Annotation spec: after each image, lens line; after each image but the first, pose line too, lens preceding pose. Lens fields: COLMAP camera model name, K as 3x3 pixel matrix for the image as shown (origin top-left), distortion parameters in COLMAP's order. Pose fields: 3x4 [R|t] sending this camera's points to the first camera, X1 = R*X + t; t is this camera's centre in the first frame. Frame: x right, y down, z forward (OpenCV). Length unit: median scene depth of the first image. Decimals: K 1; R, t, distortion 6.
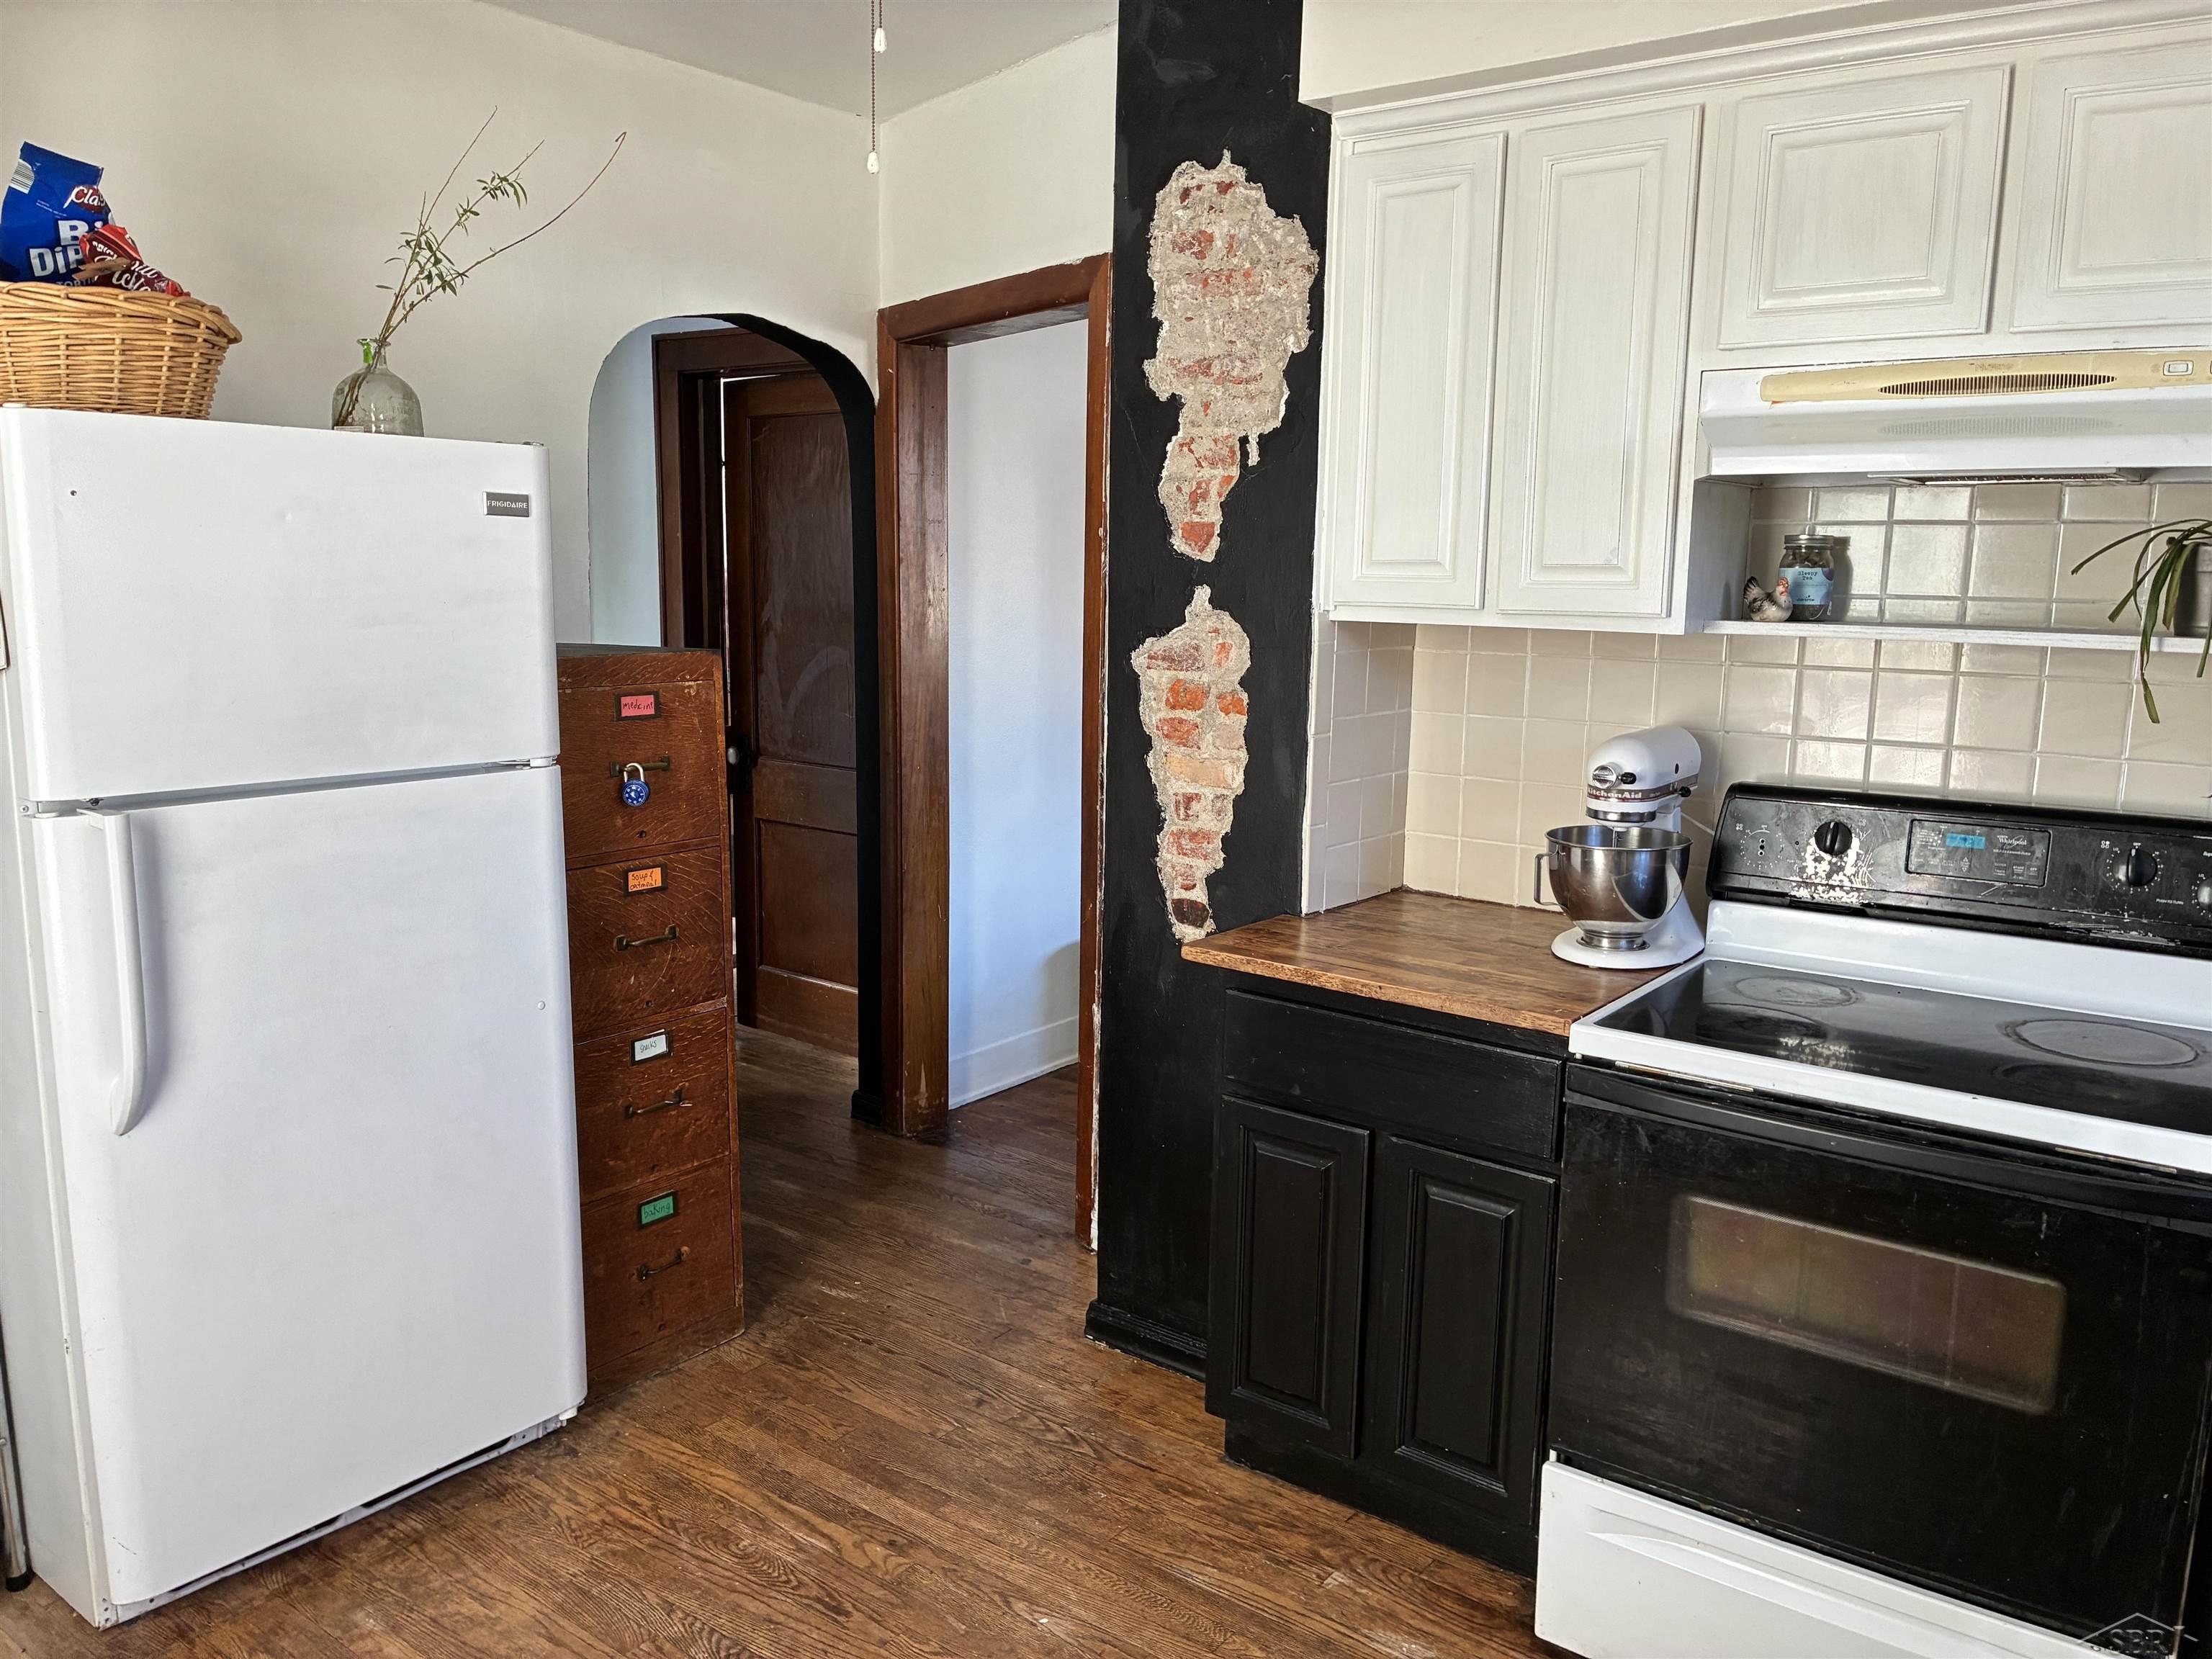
lens RADIAL K [[1694.7, 0, 1106.5], [0, 1694.7, 835.1], [0, 0, 1]] dist [0.050221, -0.066061]
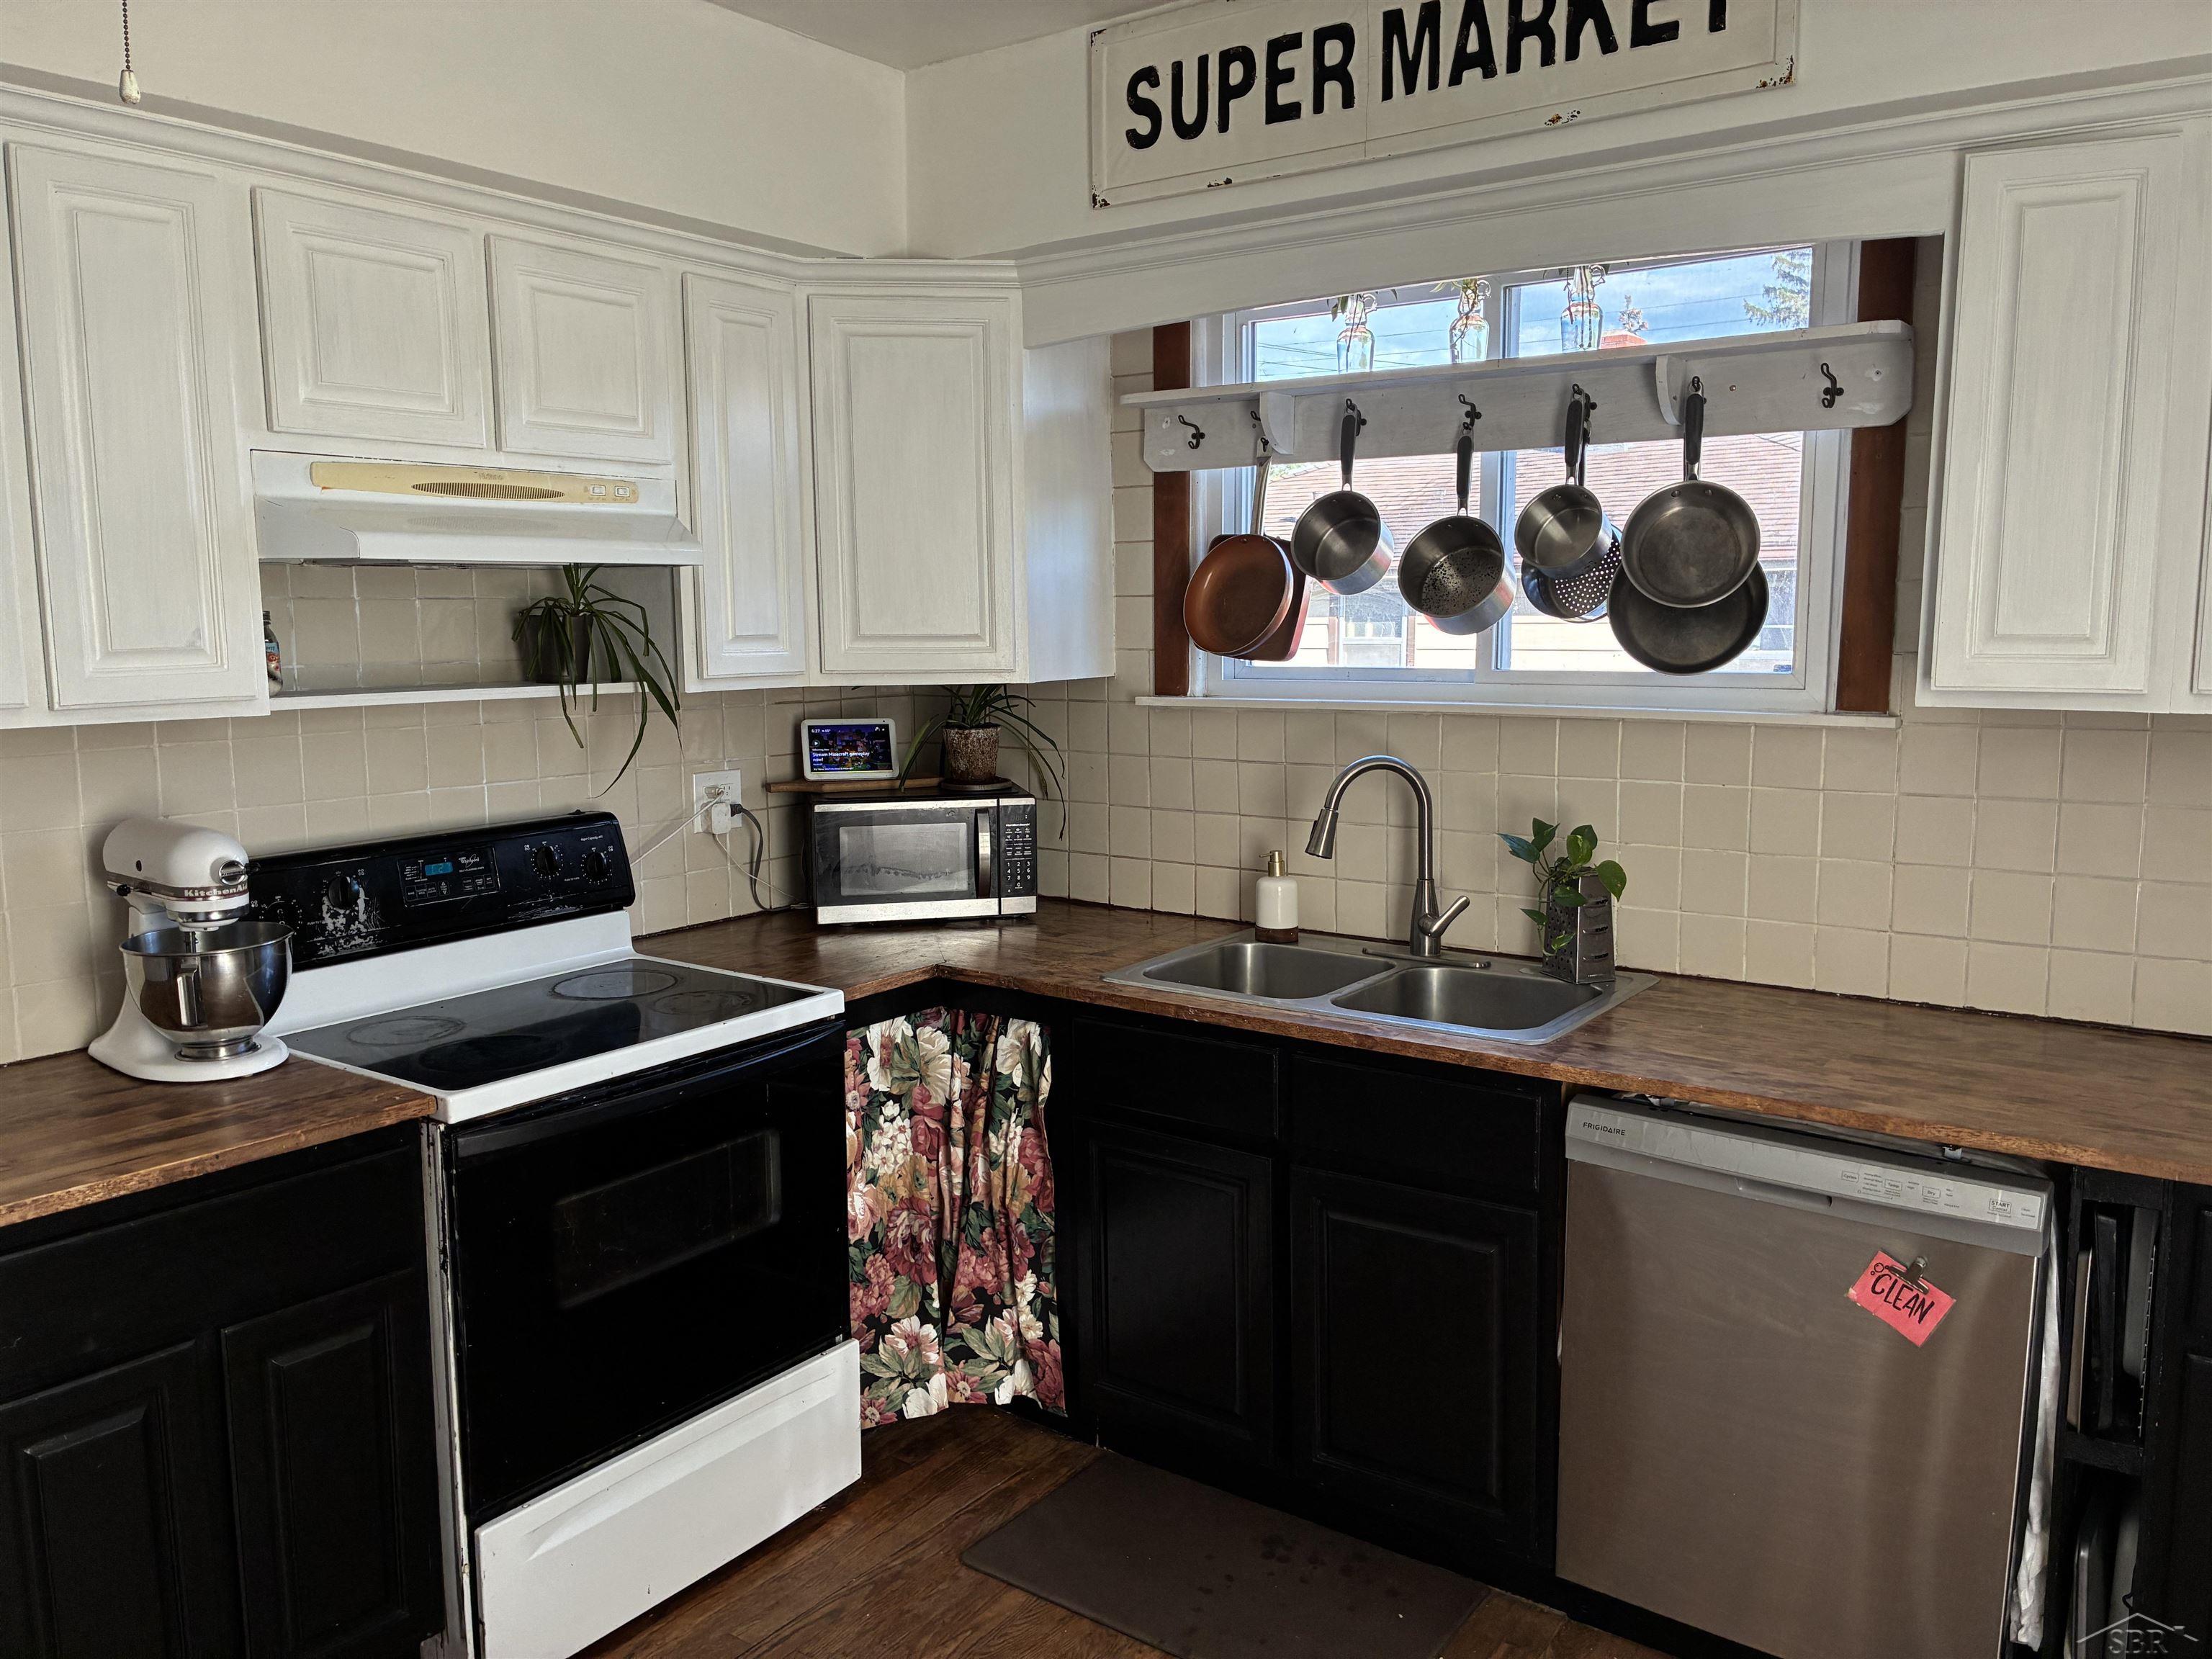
lens RADIAL K [[1694.7, 0, 1106.2], [0, 1694.7, 824.9], [0, 0, 1]] dist [0.050221, -0.066061]
pose [[-0.028207, -0.143815, 0.989202, -0.658605], [0.170274, 0.974442, 0.146525, -0.117927], [-0.984993, 0.172568, -0.002998, 0.538696]]
